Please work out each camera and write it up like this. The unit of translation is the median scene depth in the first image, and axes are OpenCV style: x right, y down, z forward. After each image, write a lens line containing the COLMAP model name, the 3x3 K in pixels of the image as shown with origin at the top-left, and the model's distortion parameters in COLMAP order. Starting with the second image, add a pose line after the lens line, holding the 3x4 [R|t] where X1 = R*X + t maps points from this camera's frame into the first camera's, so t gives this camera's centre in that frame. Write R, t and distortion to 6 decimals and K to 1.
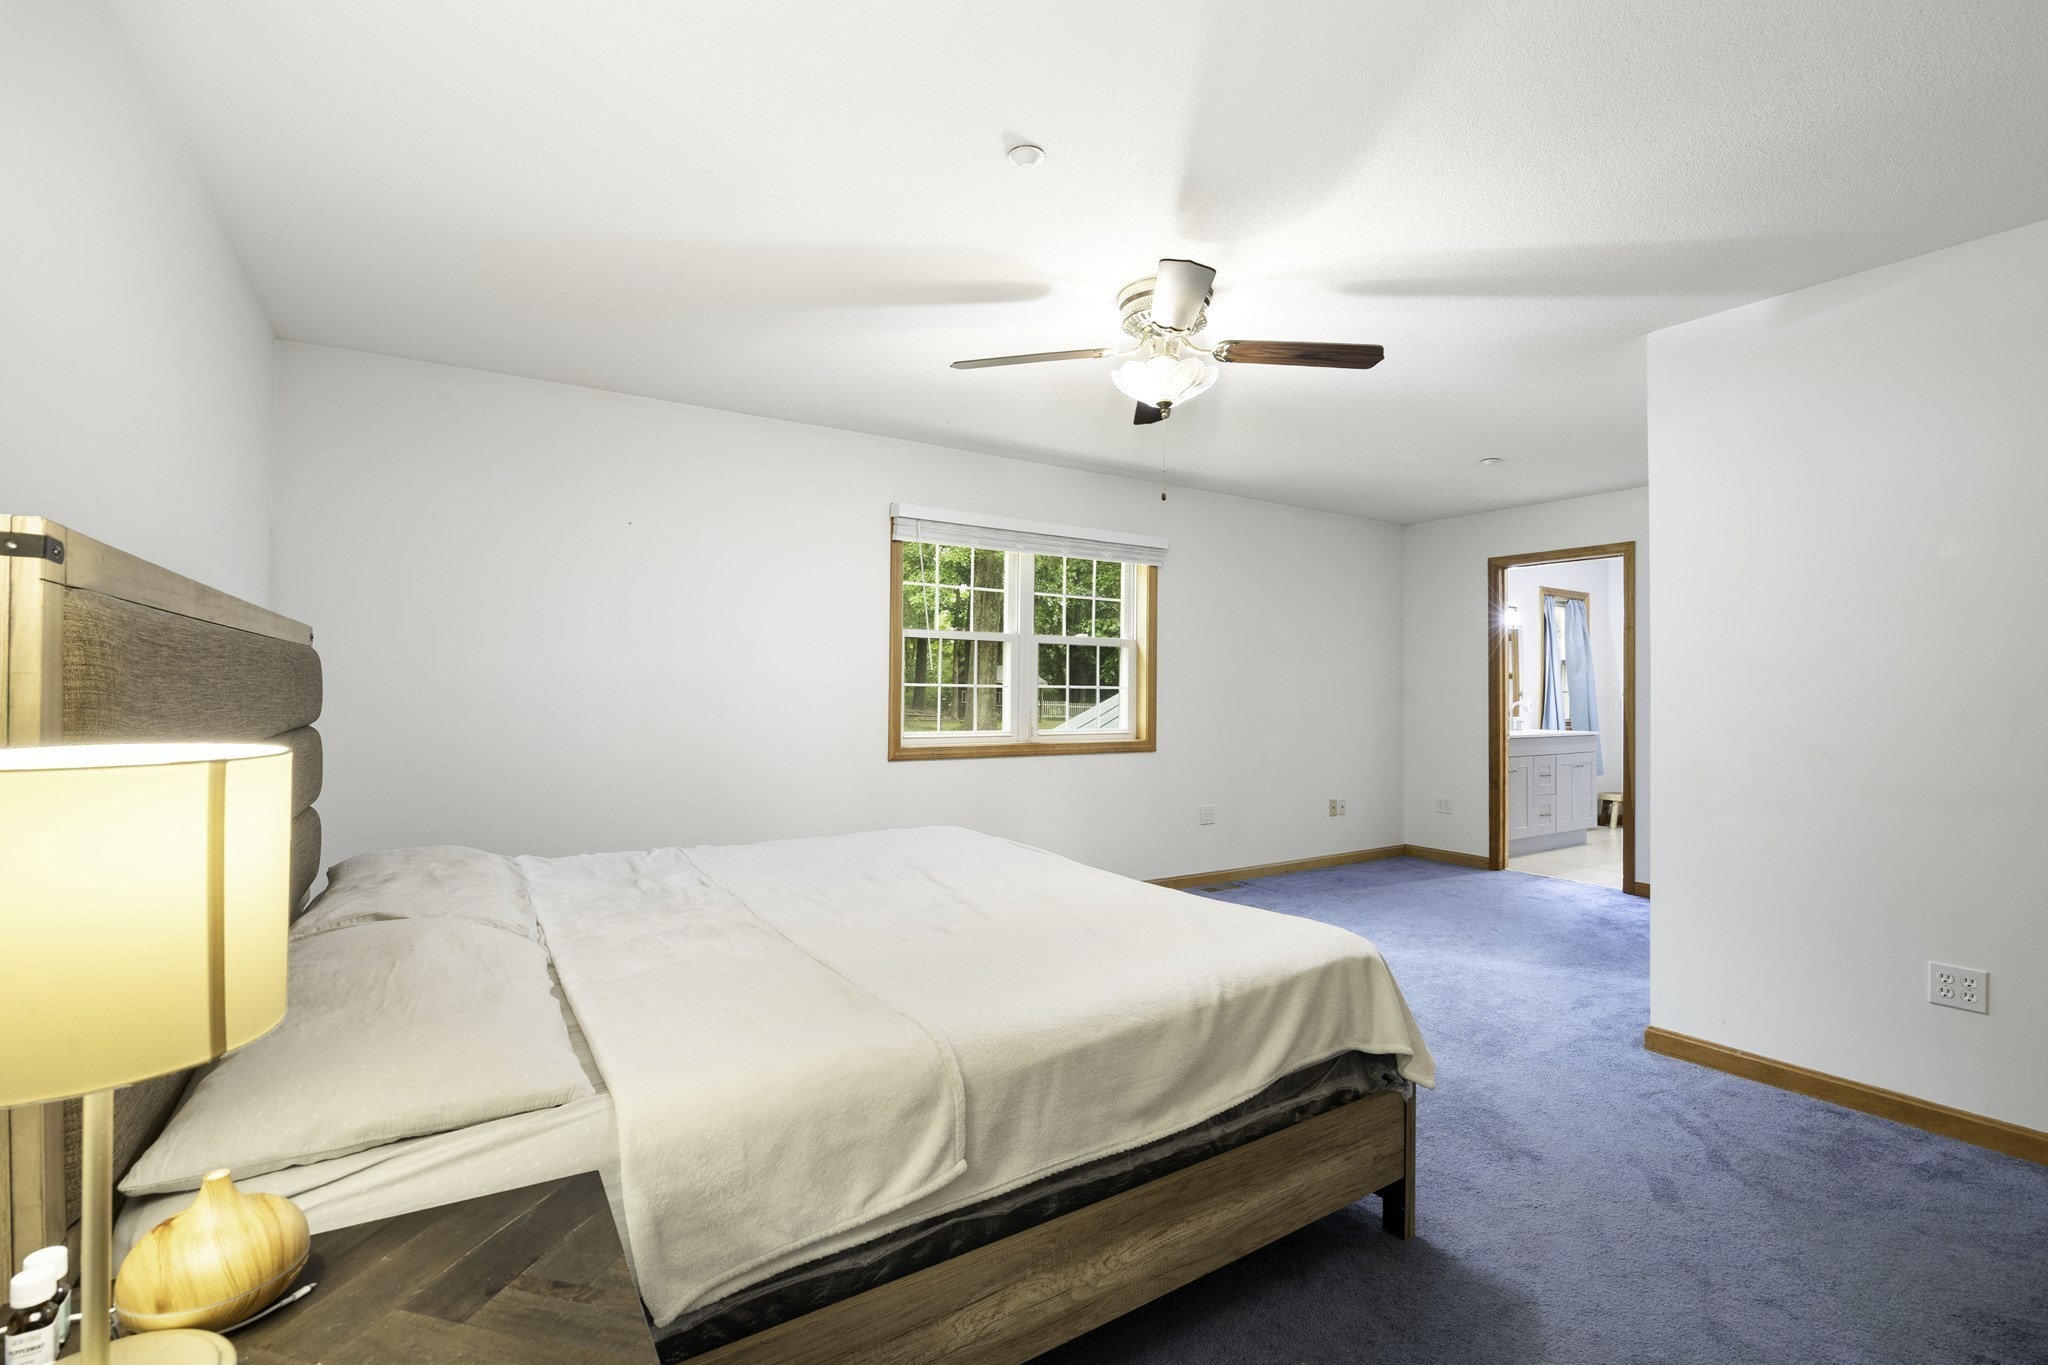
lens RADIAL K [[898.1, 0, 1028.0], [0, 898.1, 682.6], [0, 0, 1]] dist [-0.002491, -0.000155]
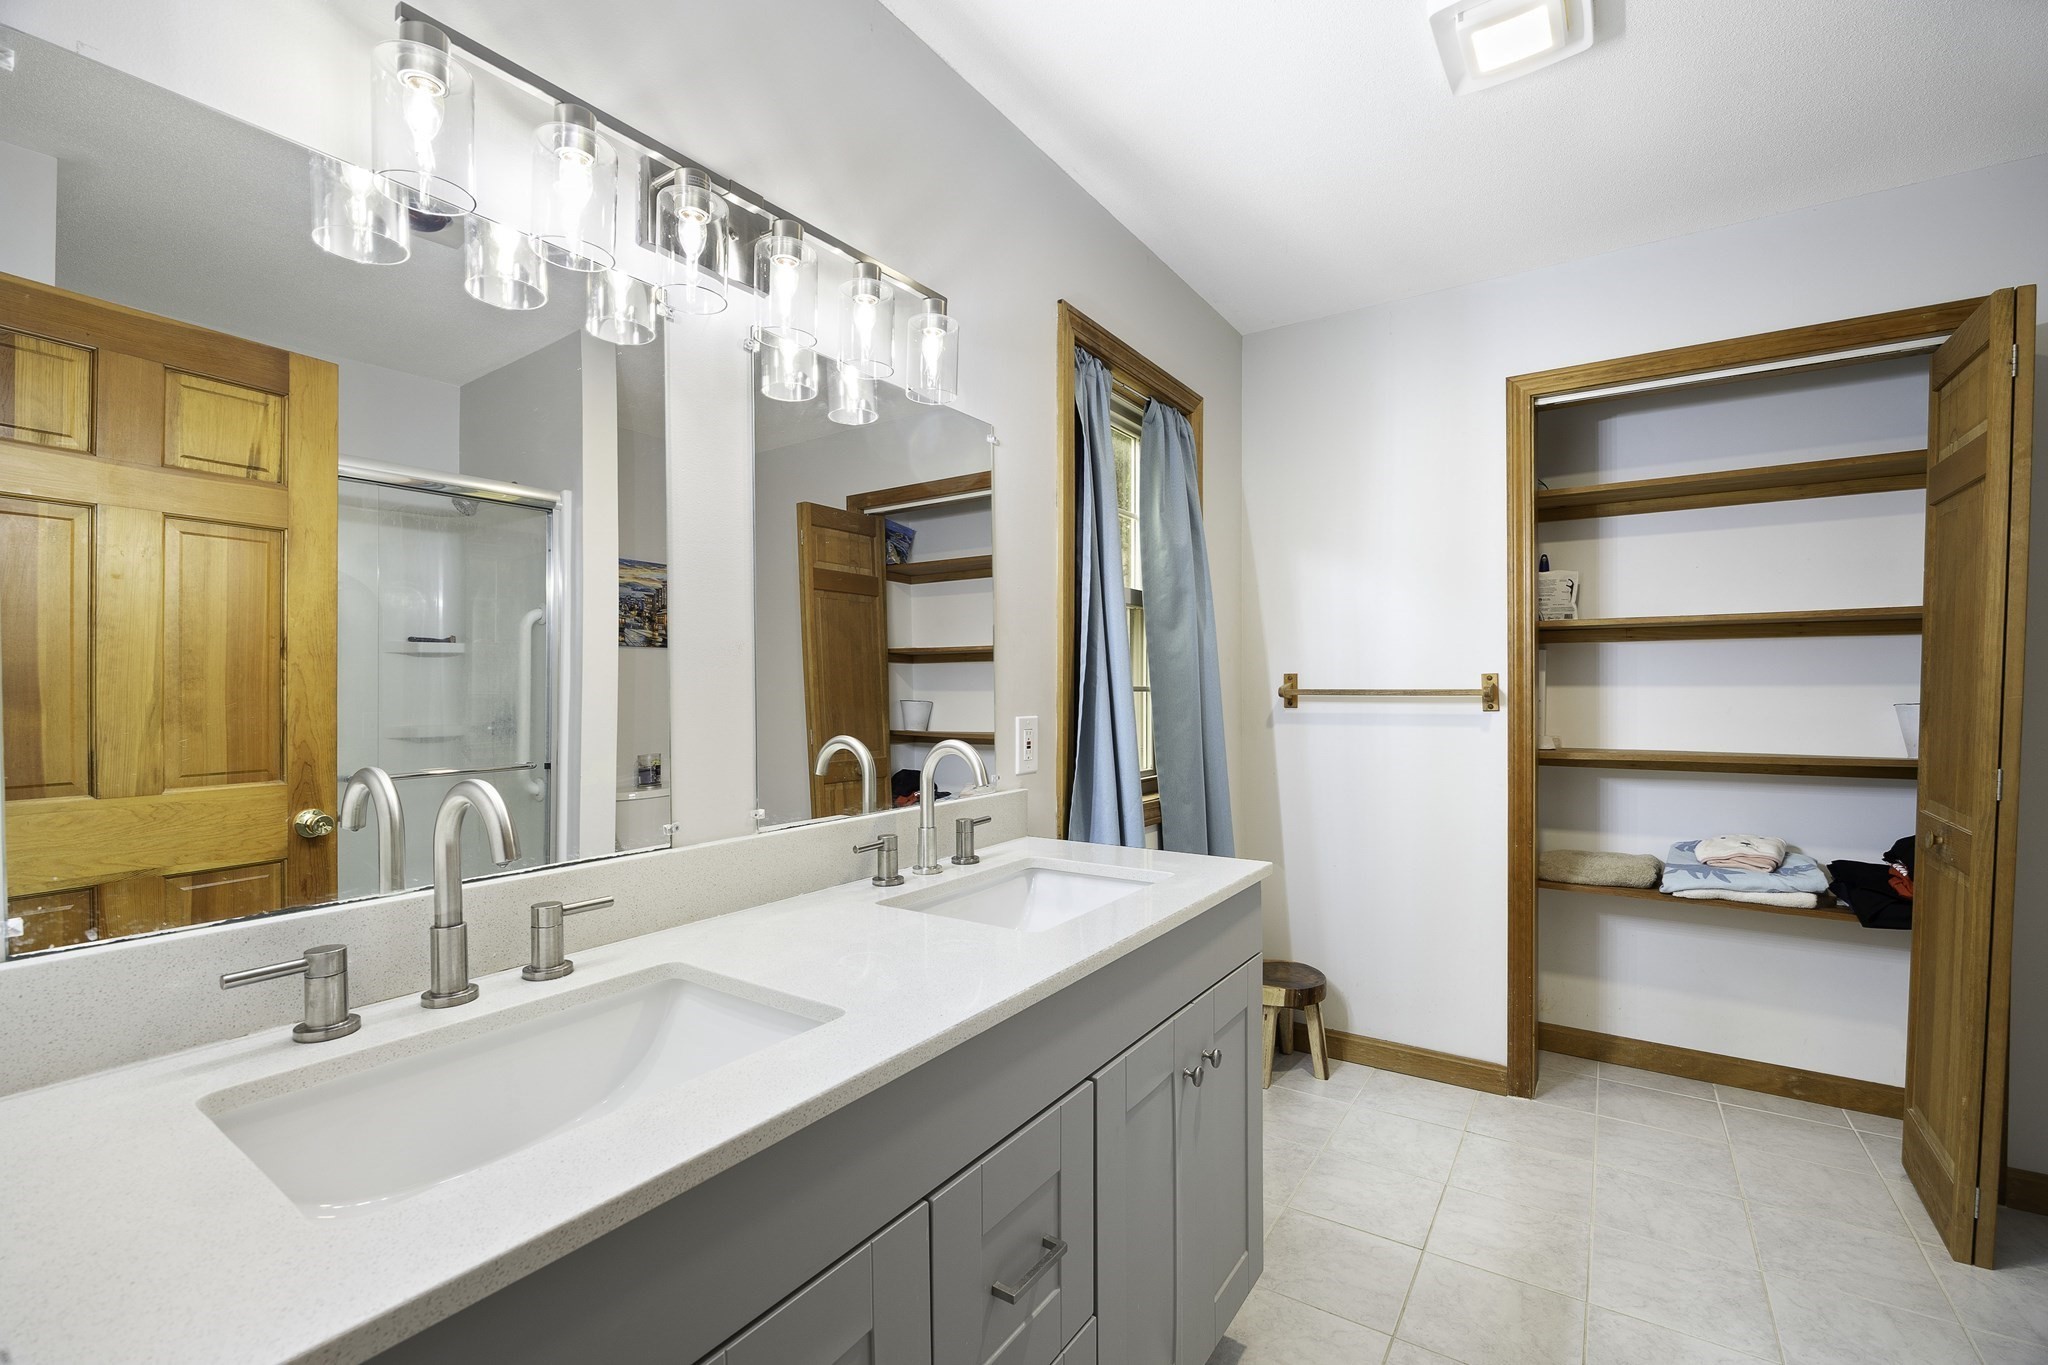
lens RADIAL K [[898.1, 0, 1017.7], [0, 898.1, 687.5], [0, 0, 1]] dist [-0.002491, -0.000155]
pose [[0.916924, -0.007133, 0.398997, 0.435029], [0.004802, 0.999965, 0.006841, 0.007285], [-0.399032, -0.004357, 0.916927, 0.731675]]
